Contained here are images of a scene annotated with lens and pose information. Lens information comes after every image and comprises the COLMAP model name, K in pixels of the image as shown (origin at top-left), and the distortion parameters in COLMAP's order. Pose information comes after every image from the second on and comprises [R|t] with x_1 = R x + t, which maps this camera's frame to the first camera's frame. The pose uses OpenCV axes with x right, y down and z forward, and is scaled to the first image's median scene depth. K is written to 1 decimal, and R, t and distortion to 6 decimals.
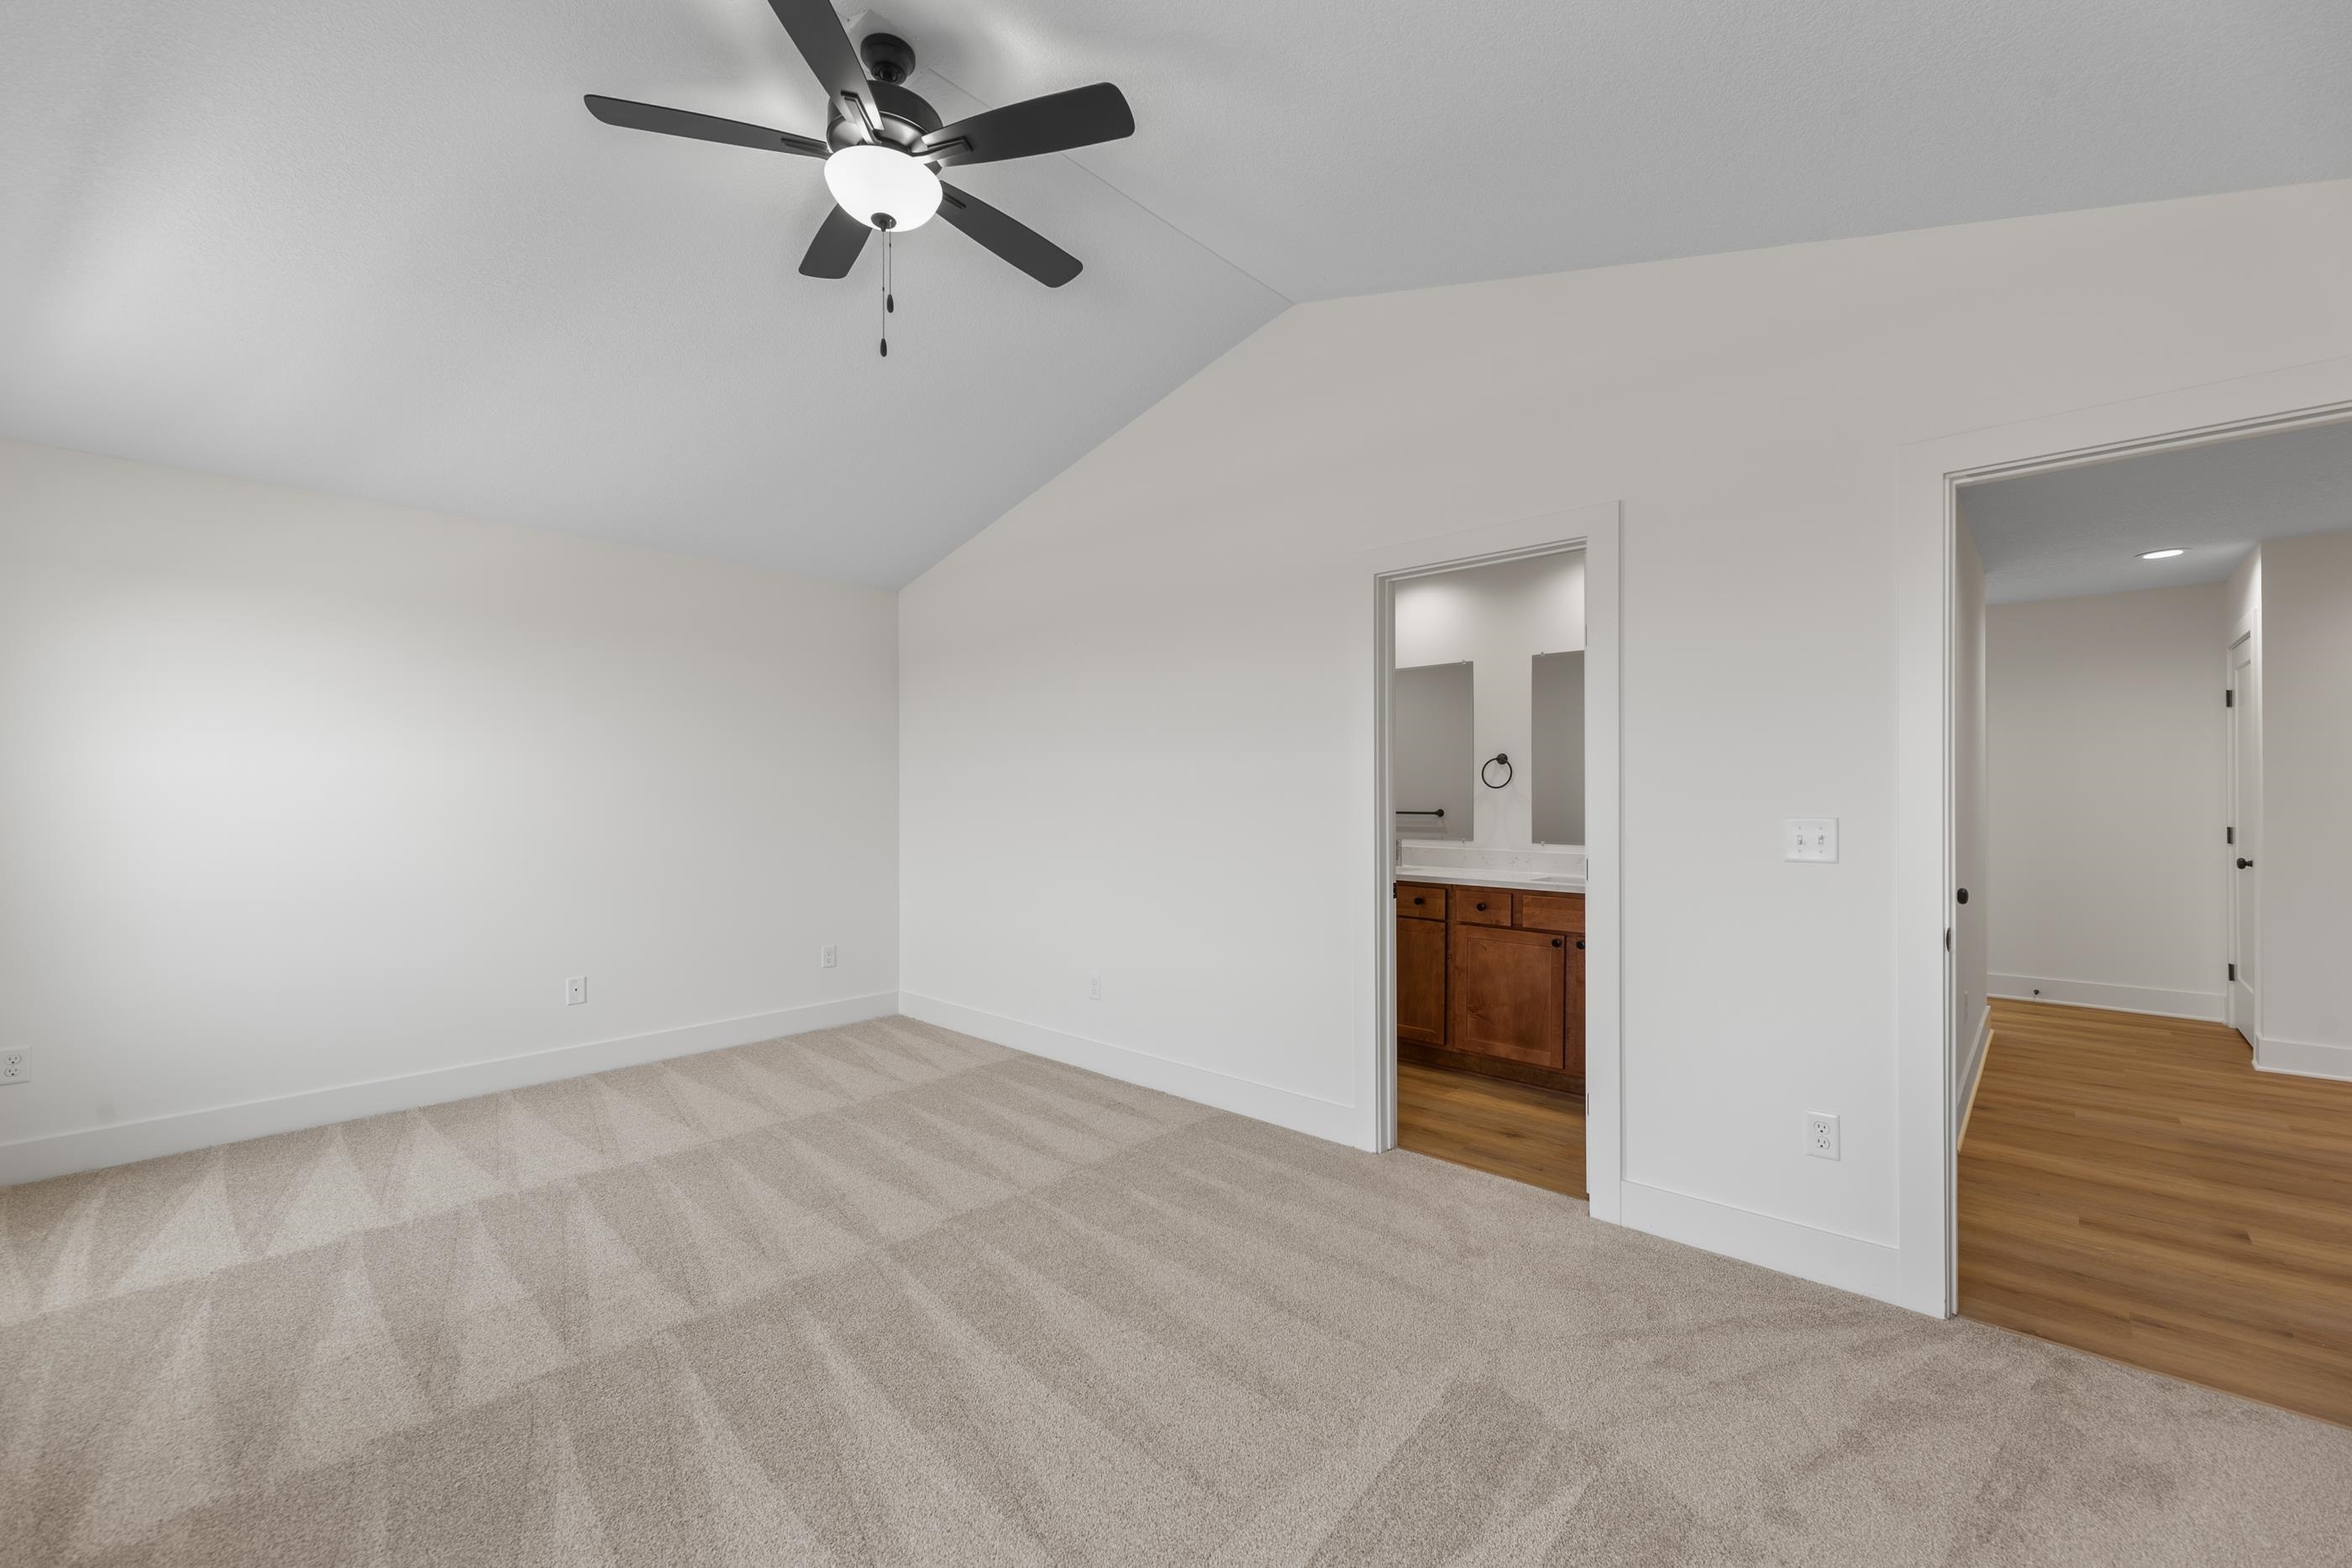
lens RADIAL K [[959.9, 0, 1171.8], [0, 959.9, 779.9], [0, 0, 1]] dist [-0.001976, -0.000050]
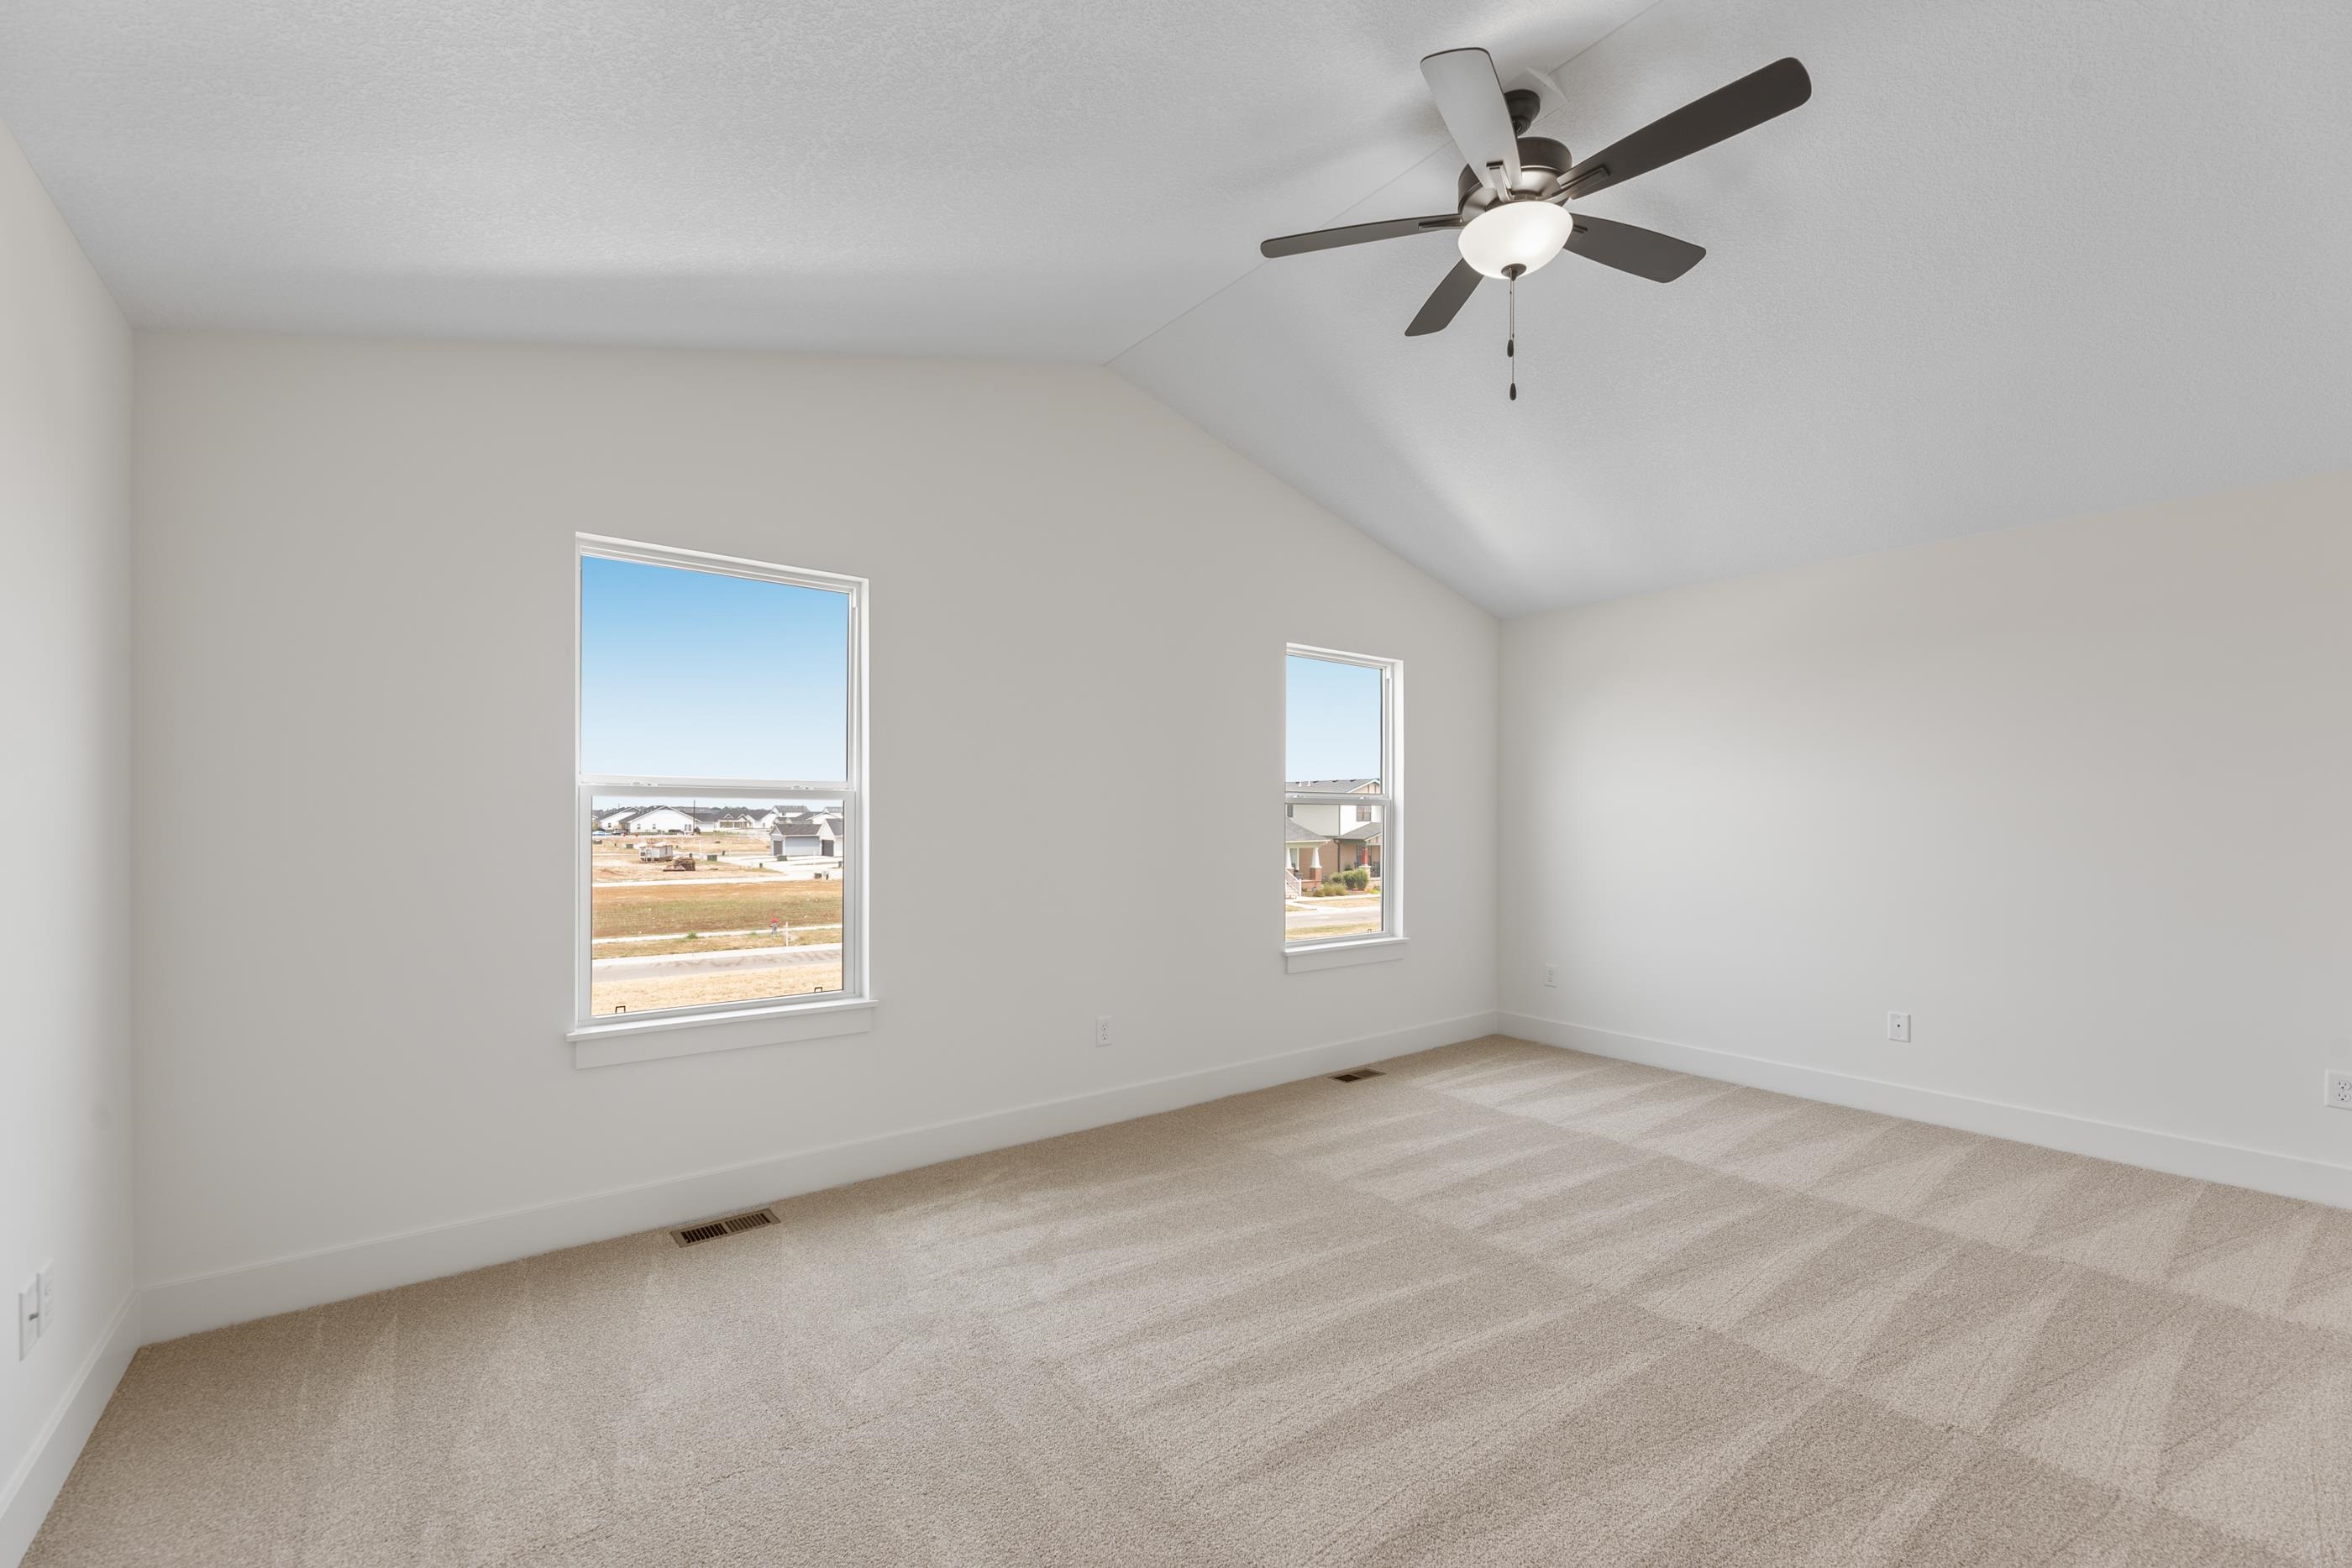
lens RADIAL K [[959.9, 0, 1162.9], [0, 959.9, 805.7], [0, 0, 1]] dist [-0.001976, -0.000050]
pose [[-0.171568, -0.010183, -0.985120, 0.603557], [0.009500, 0.999883, -0.011990, 0.006823], [0.985126, -0.011416, -0.171451, 0.610276]]
